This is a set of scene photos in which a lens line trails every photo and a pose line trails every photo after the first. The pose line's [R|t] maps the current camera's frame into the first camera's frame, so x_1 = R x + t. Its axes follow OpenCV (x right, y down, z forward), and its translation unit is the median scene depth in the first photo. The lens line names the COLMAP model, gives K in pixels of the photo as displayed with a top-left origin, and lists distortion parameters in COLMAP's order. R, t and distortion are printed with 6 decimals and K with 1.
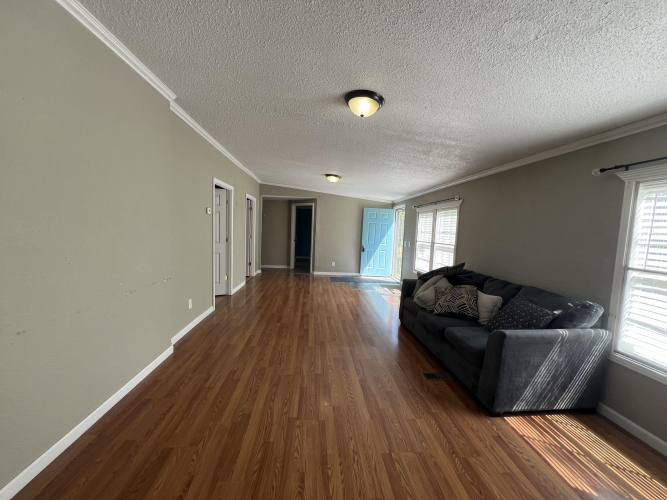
lens RADIAL K [[268.5, 0, 334.0], [0, 268.5, 251.3], [0, 0, 1]] dist [0.009779, -0.000029]
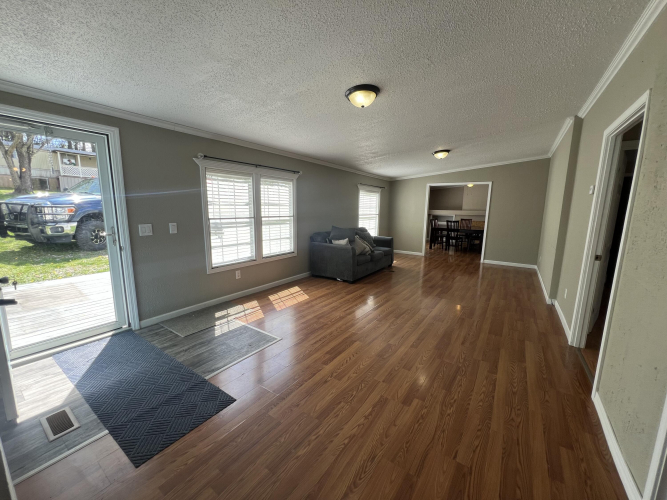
lens RADIAL K [[268.5, 0, 334.7], [0, 268.5, 249.7], [0, 0, 1]] dist [0.009779, -0.000029]
pose [[-0.775532, -0.157632, 0.611312, -0.444279], [0.000255, 0.968247, 0.249994, -0.201755], [-0.631308, 0.194034, -0.750867, 2.158760]]
